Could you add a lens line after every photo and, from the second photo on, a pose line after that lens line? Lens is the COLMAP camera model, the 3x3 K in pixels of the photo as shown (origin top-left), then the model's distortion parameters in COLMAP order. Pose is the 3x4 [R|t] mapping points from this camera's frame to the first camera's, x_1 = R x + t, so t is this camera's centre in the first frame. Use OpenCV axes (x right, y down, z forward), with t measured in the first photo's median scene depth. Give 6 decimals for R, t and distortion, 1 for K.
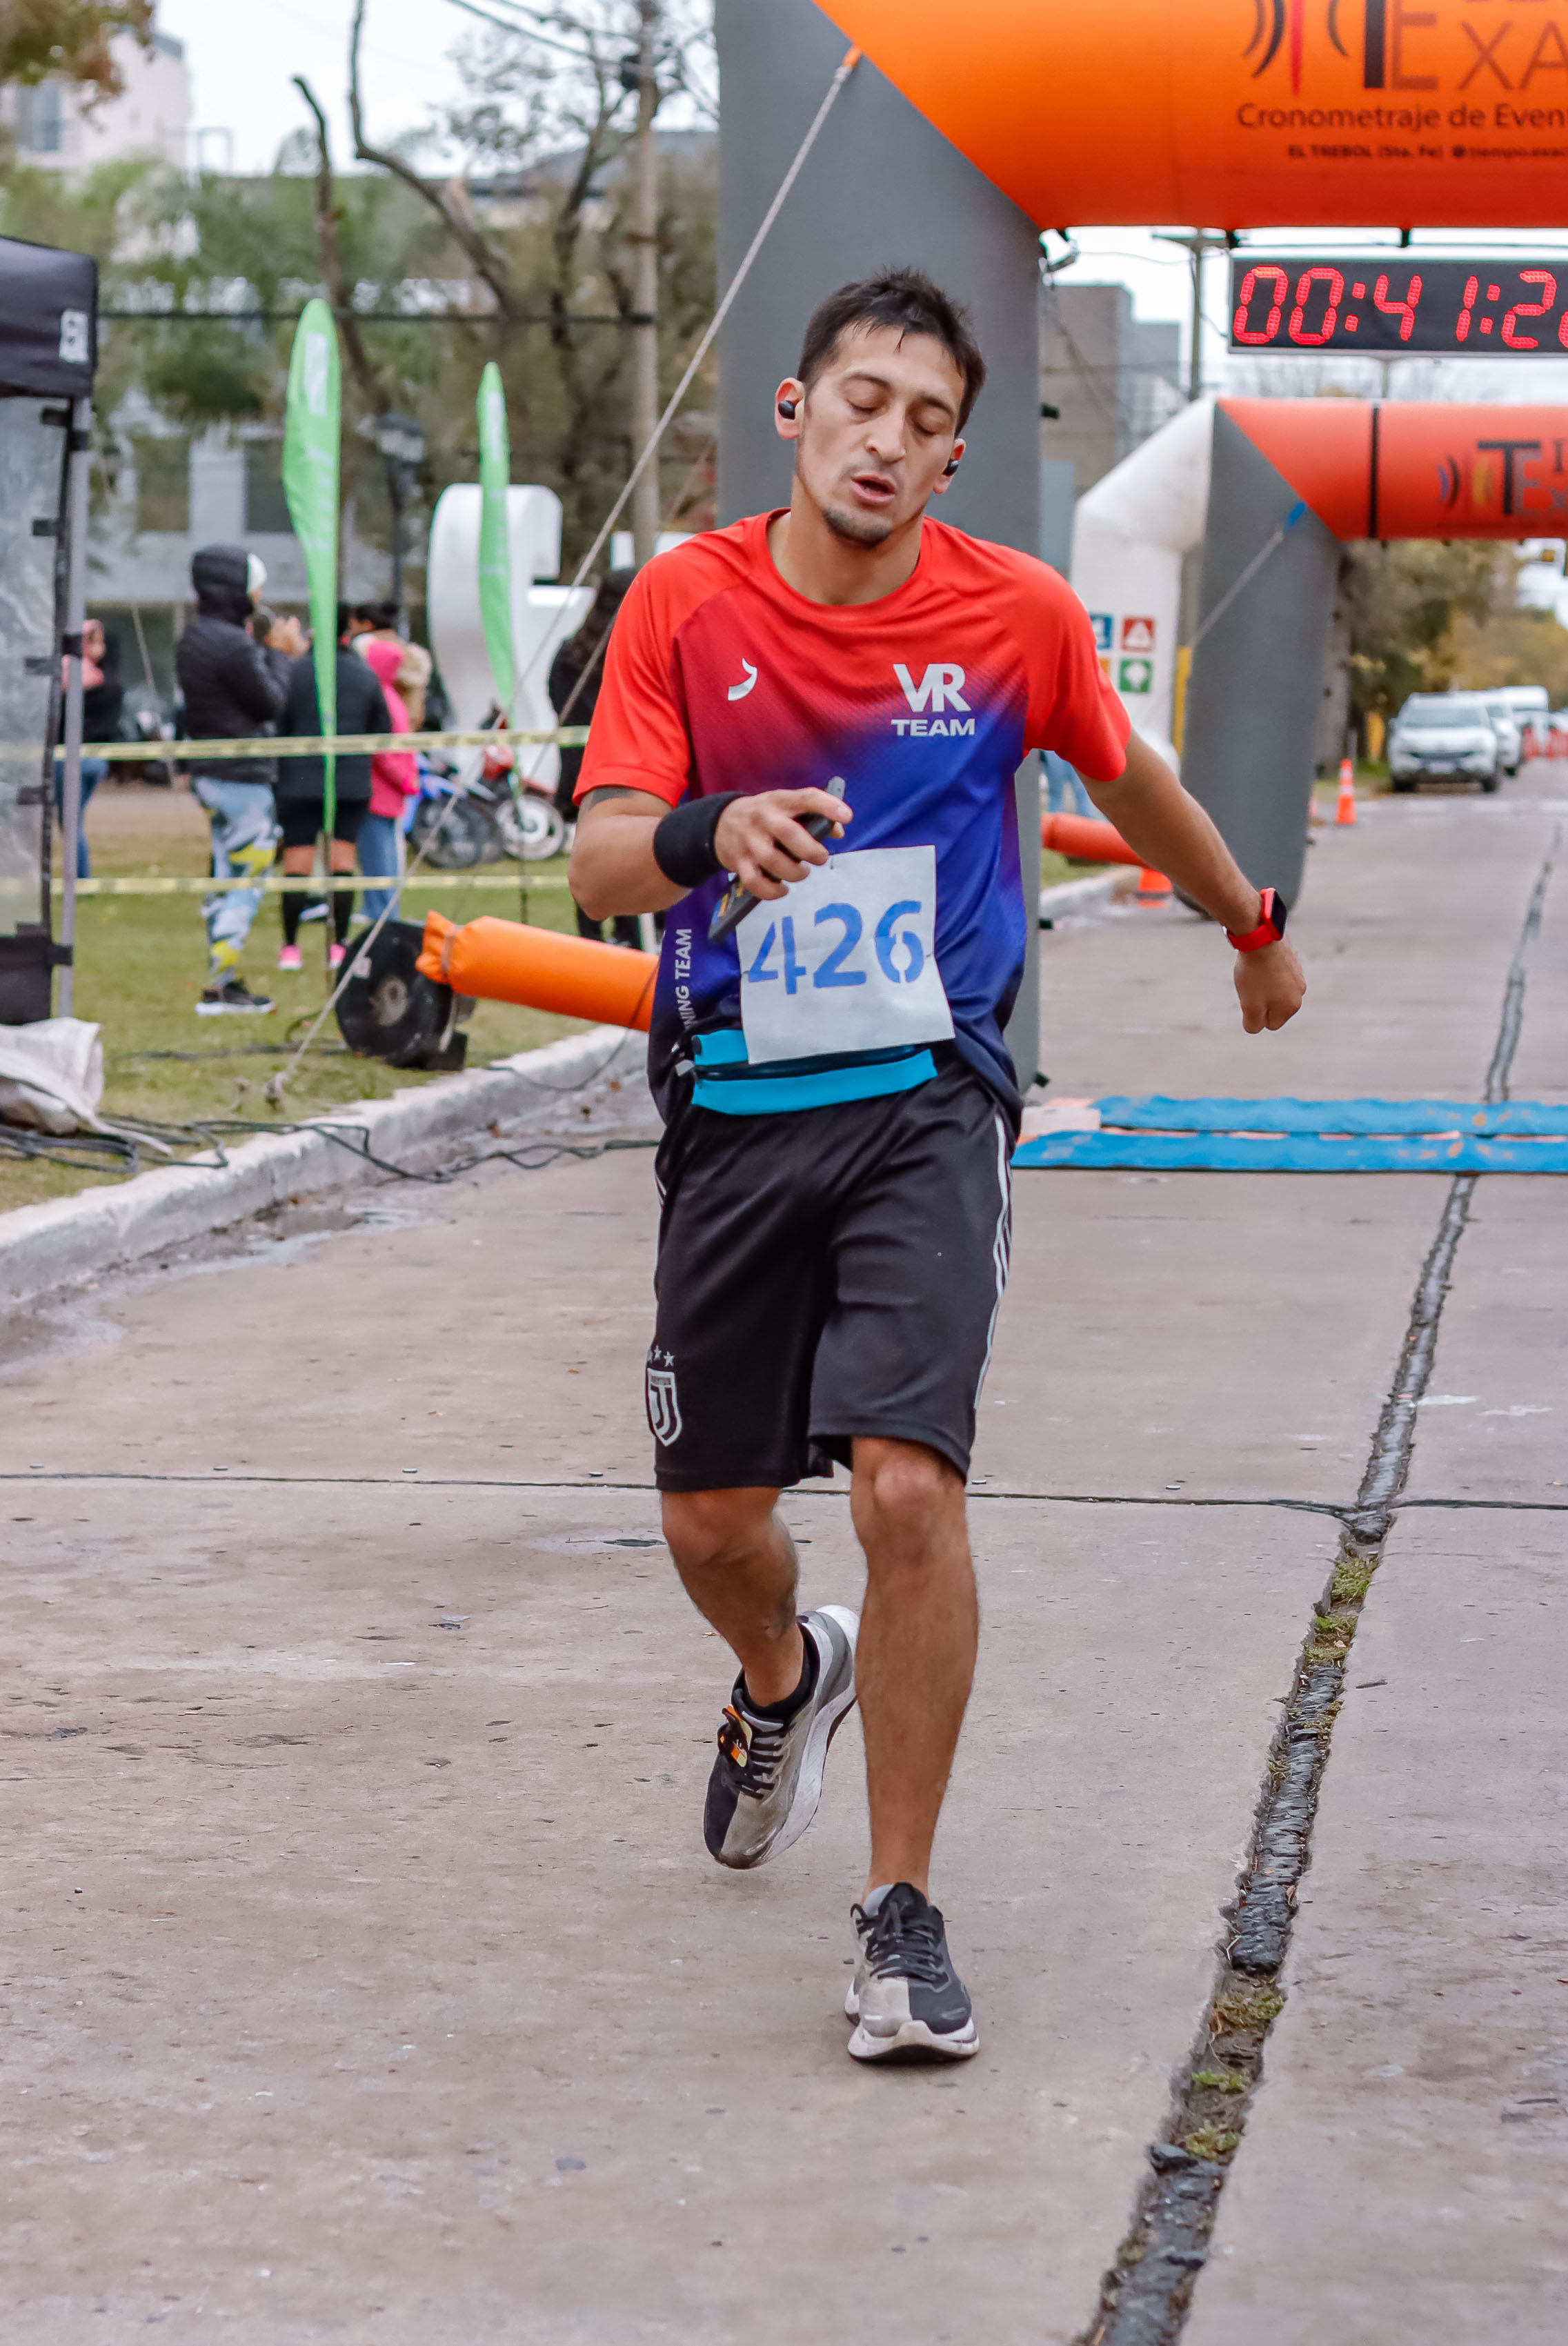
lens RADIAL K [[5670.3, 0, 784.0], [0, 5670.3, 1173.0], [0, 0, 1]] dist [-0.031197, 0.747939]
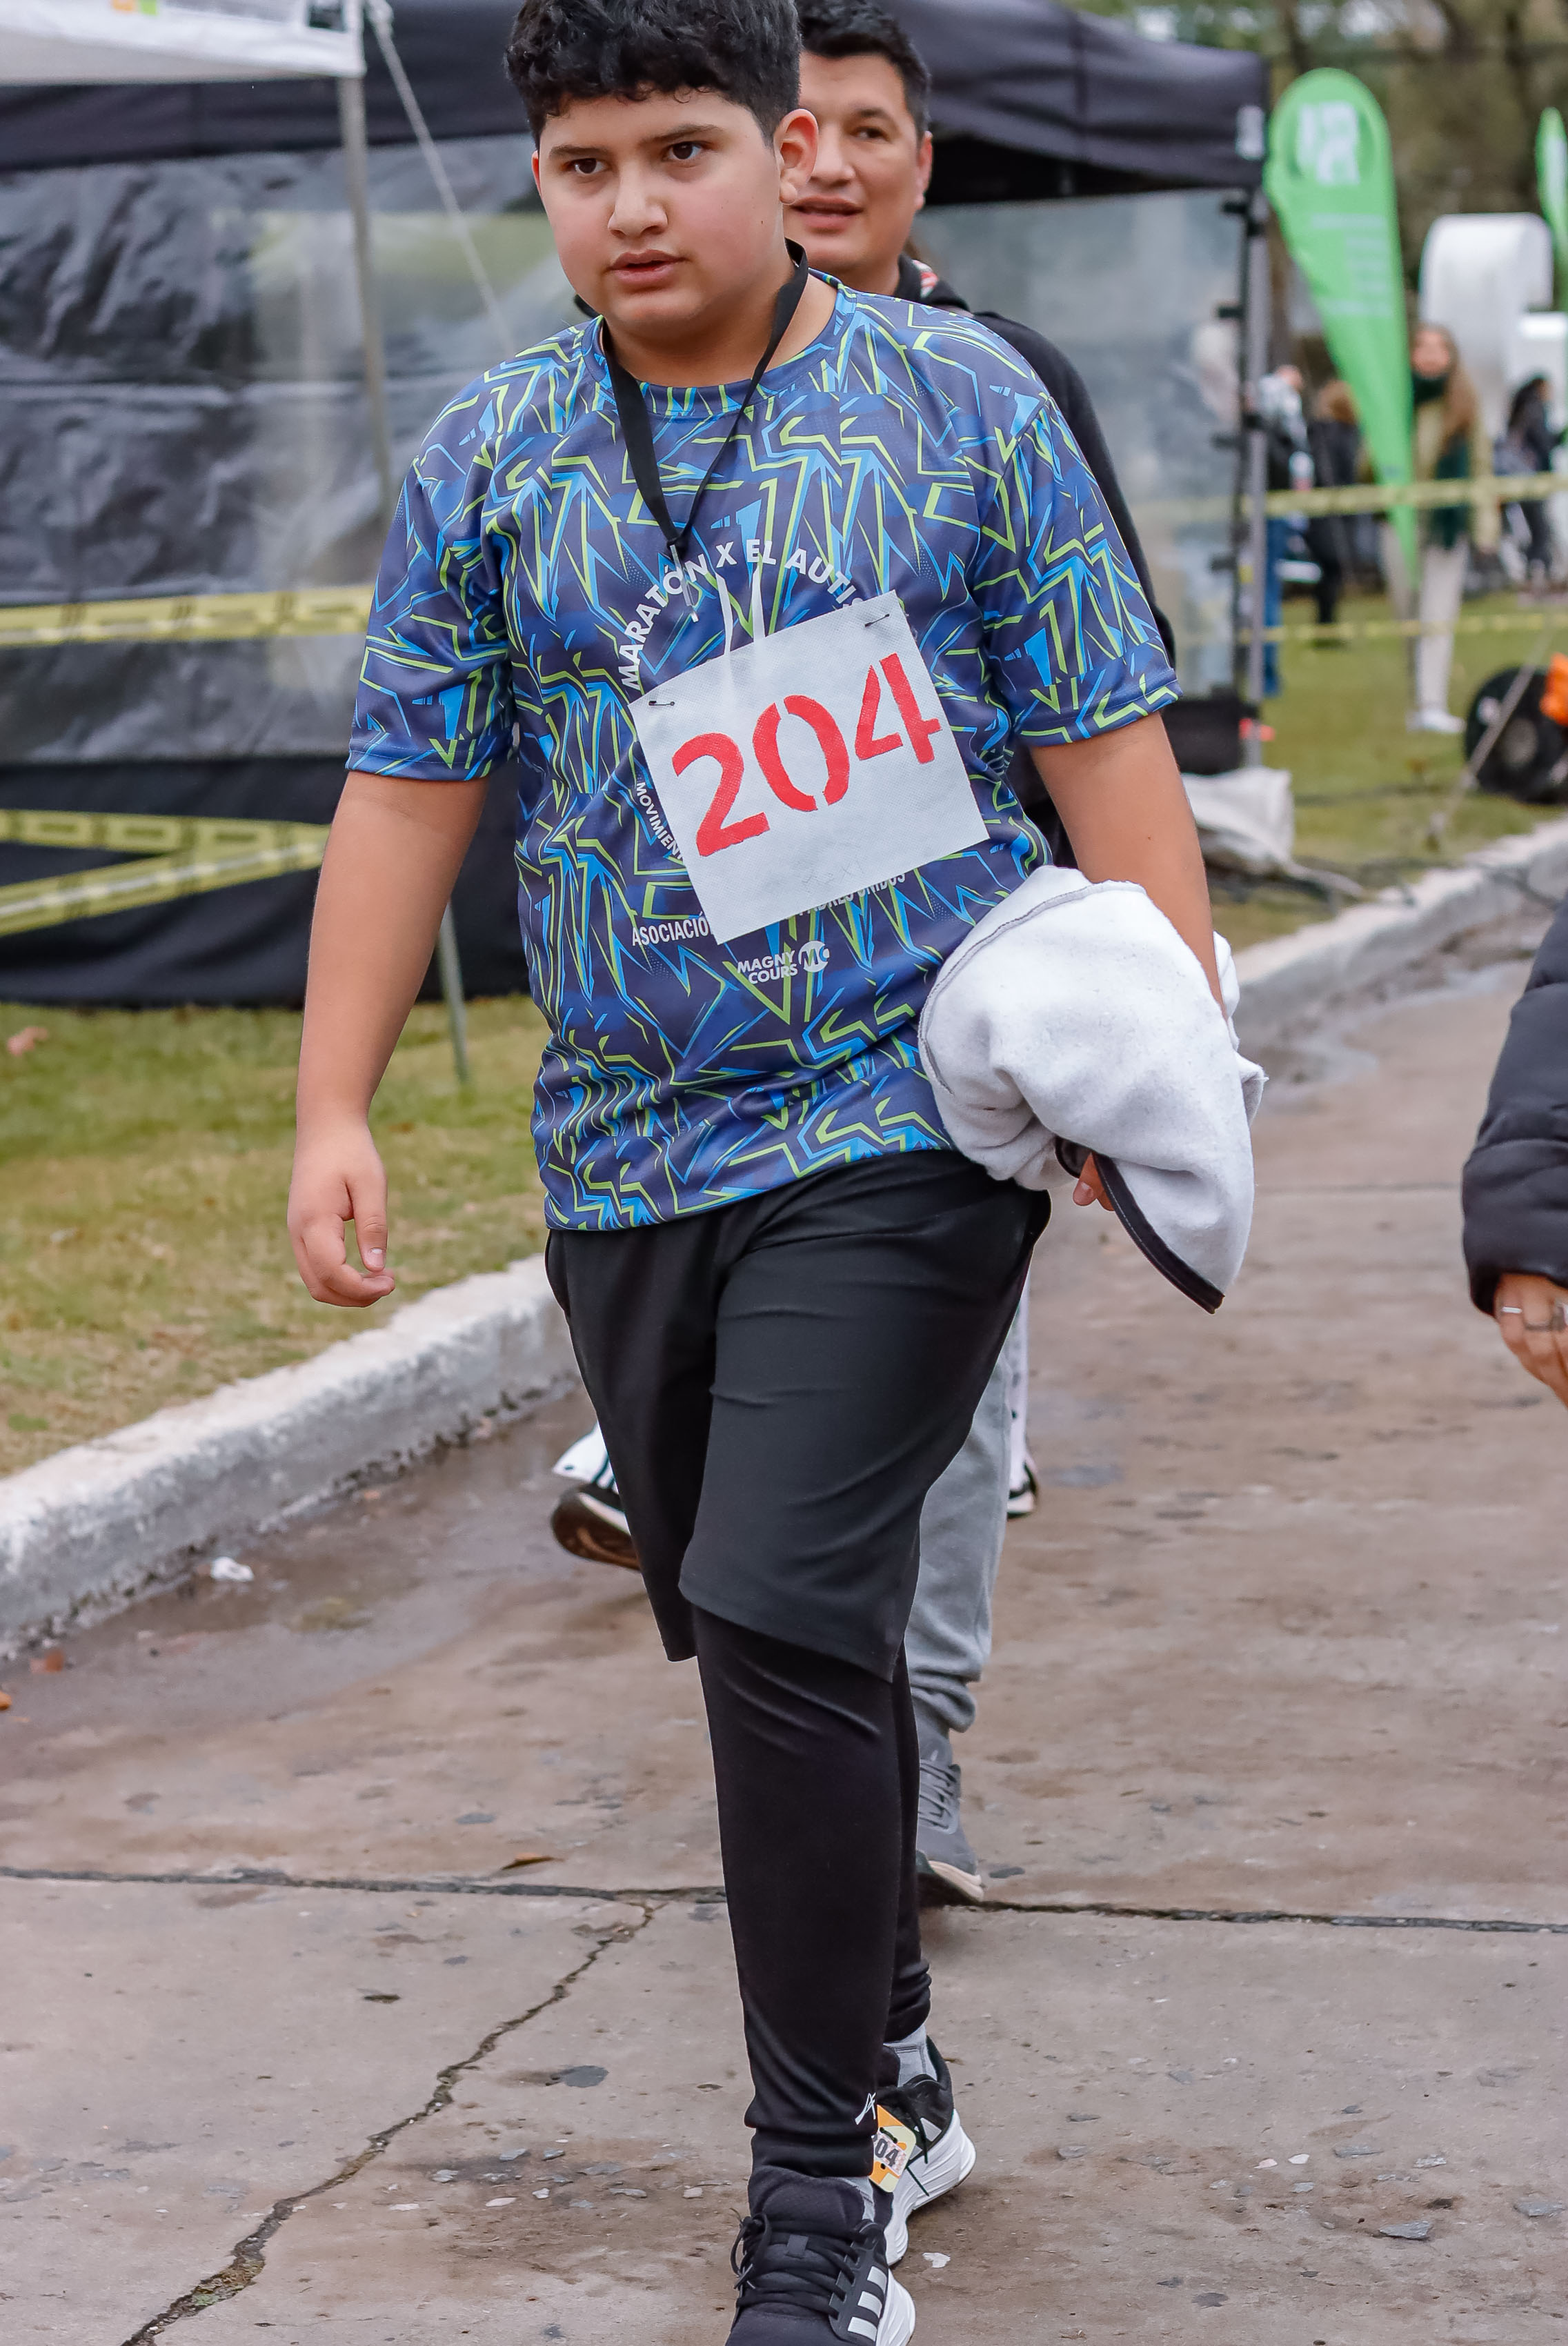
lens RADIAL K [[5711.0, 0, 784.0], [0, 5711.0, 1173.0], [0, 0, 1]] dist [-0.009819, 0.007285]
pose [[0.987022, -0.015711, -0.159812, -0.038230], [0.023234, 0.998702, 0.045317, -0.001878], [0.158893, -0.048442, 0.986107, -0.073384]]
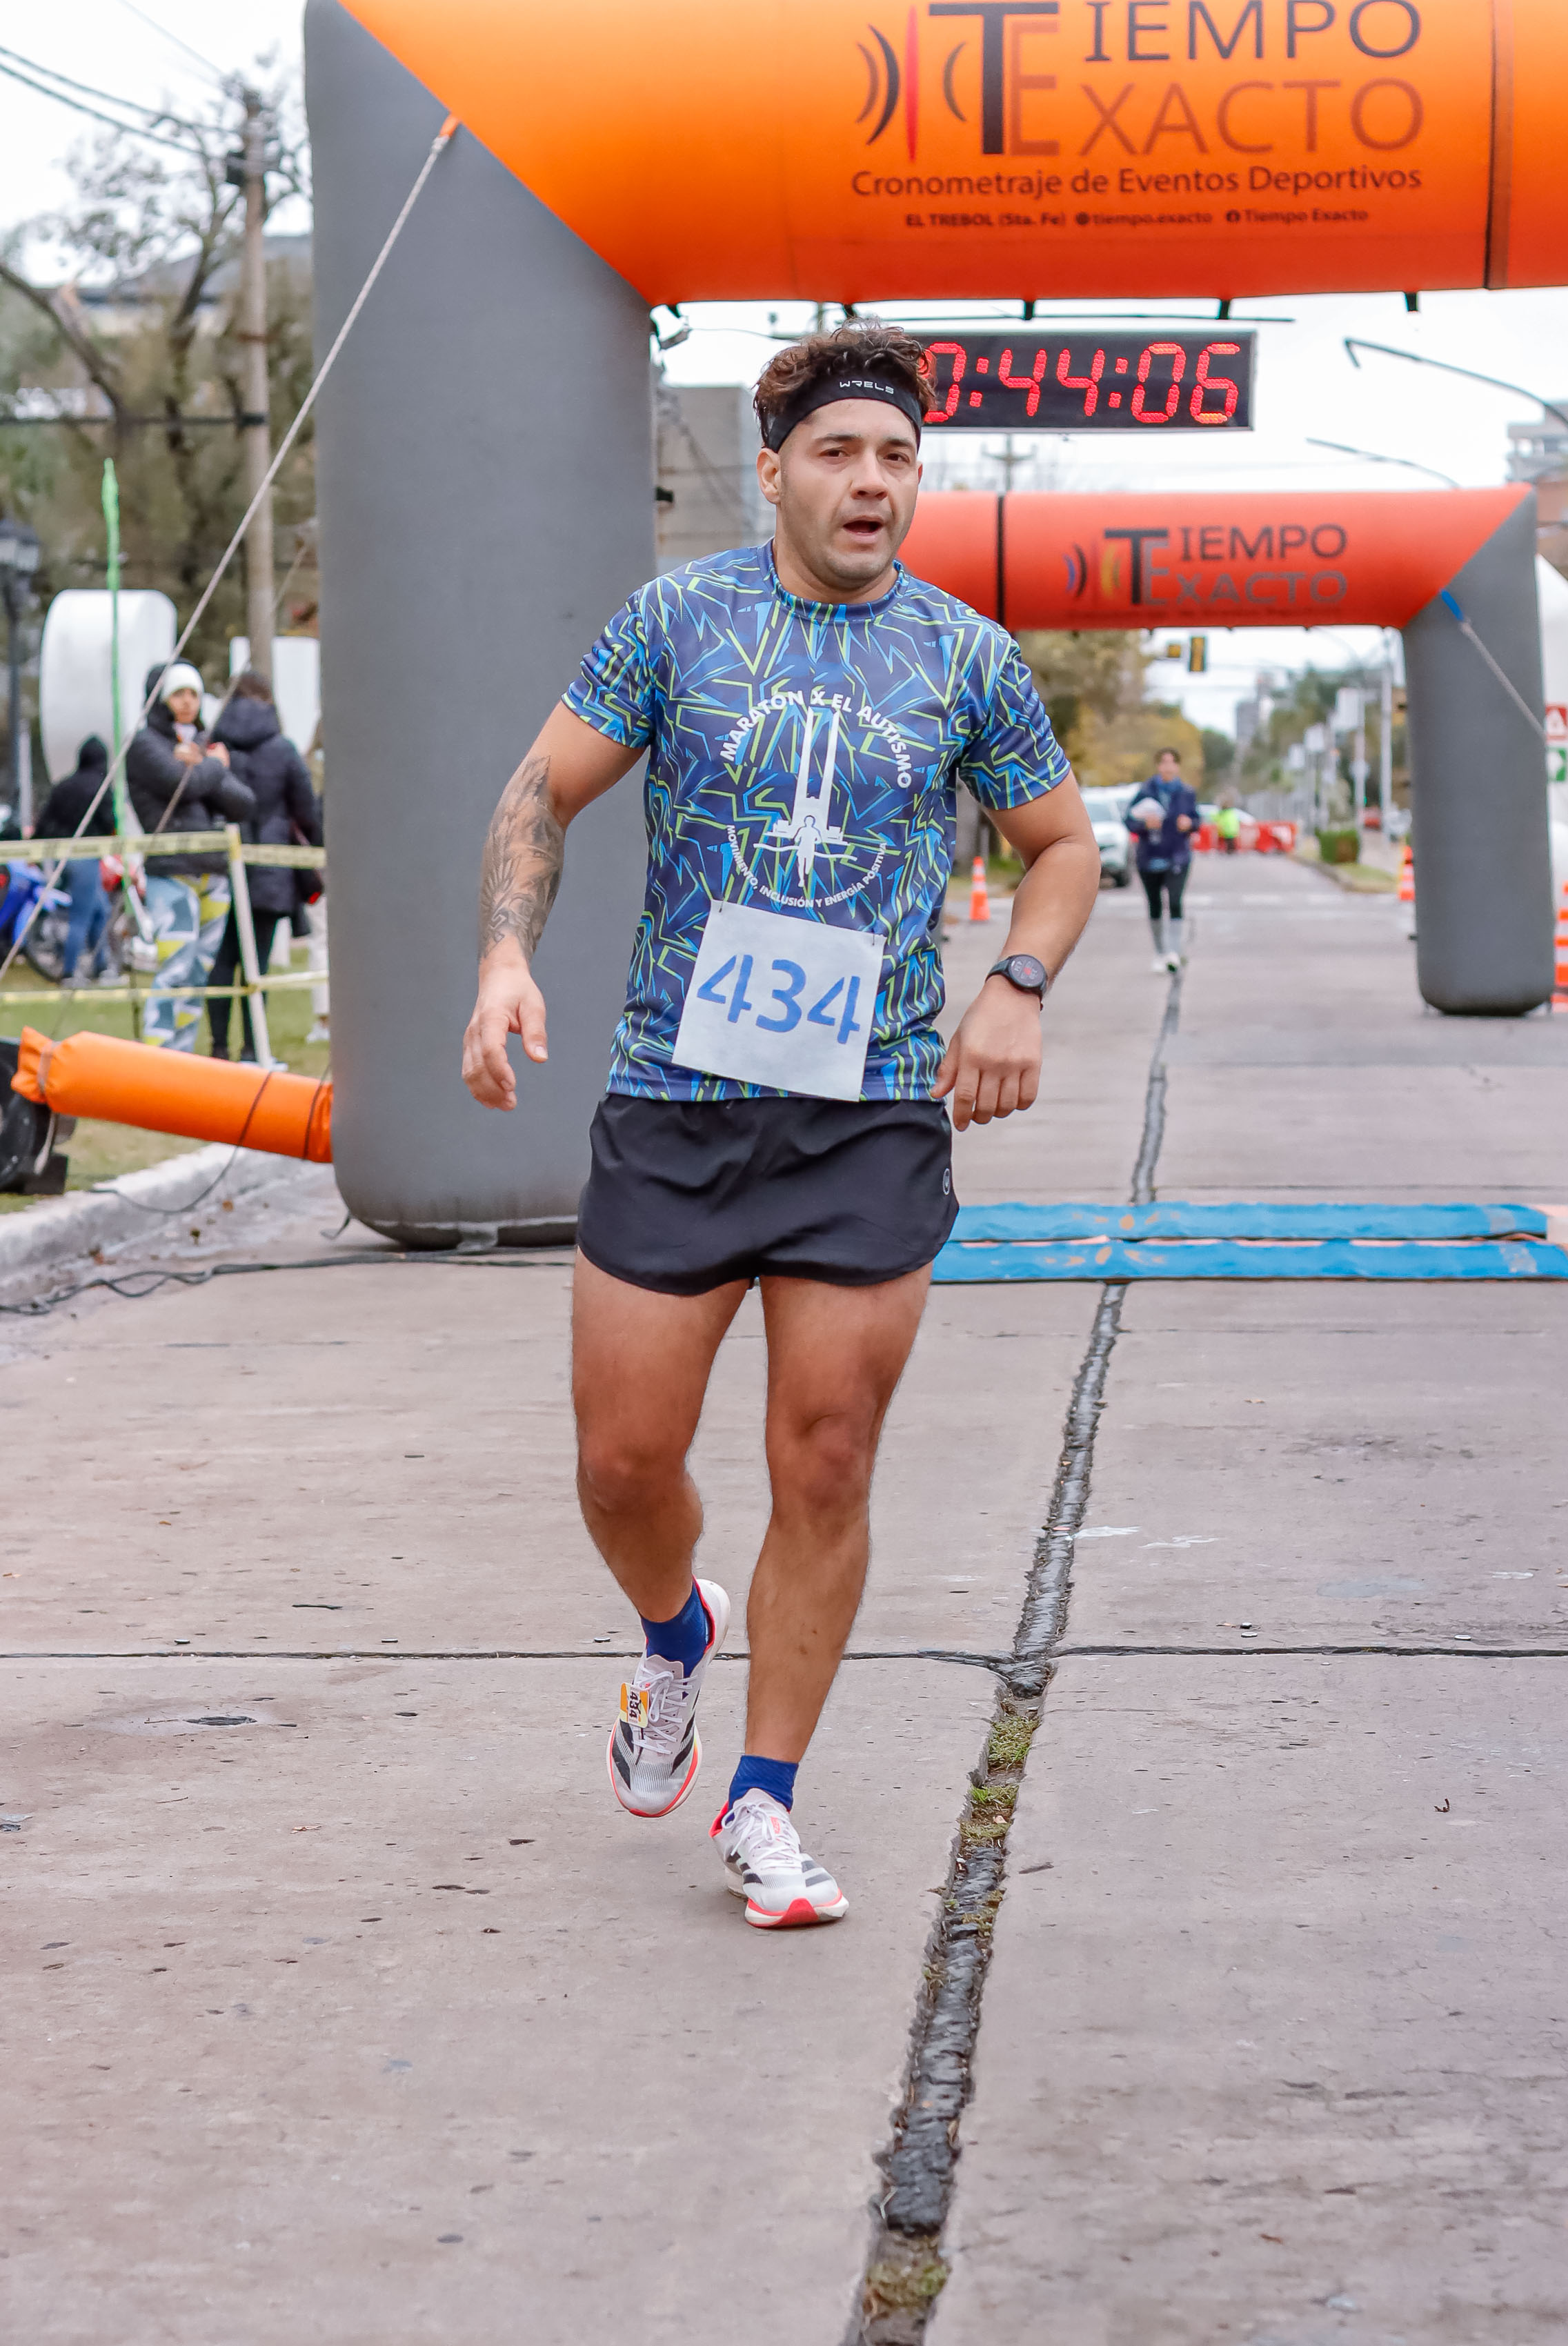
lens RADIAL K [[5670.3, 0, 784.0], [0, 5670.3, 1173.0], [0, 0, 1]] dist [-0.031197, 0.747939]
pose [[0.997770, -0.021032, 0.063338, 0.004105], [0.022196, 0.999596, -0.017735, -0.002235], [-0.062939, 0.019101, 0.997835, 0.046537]]
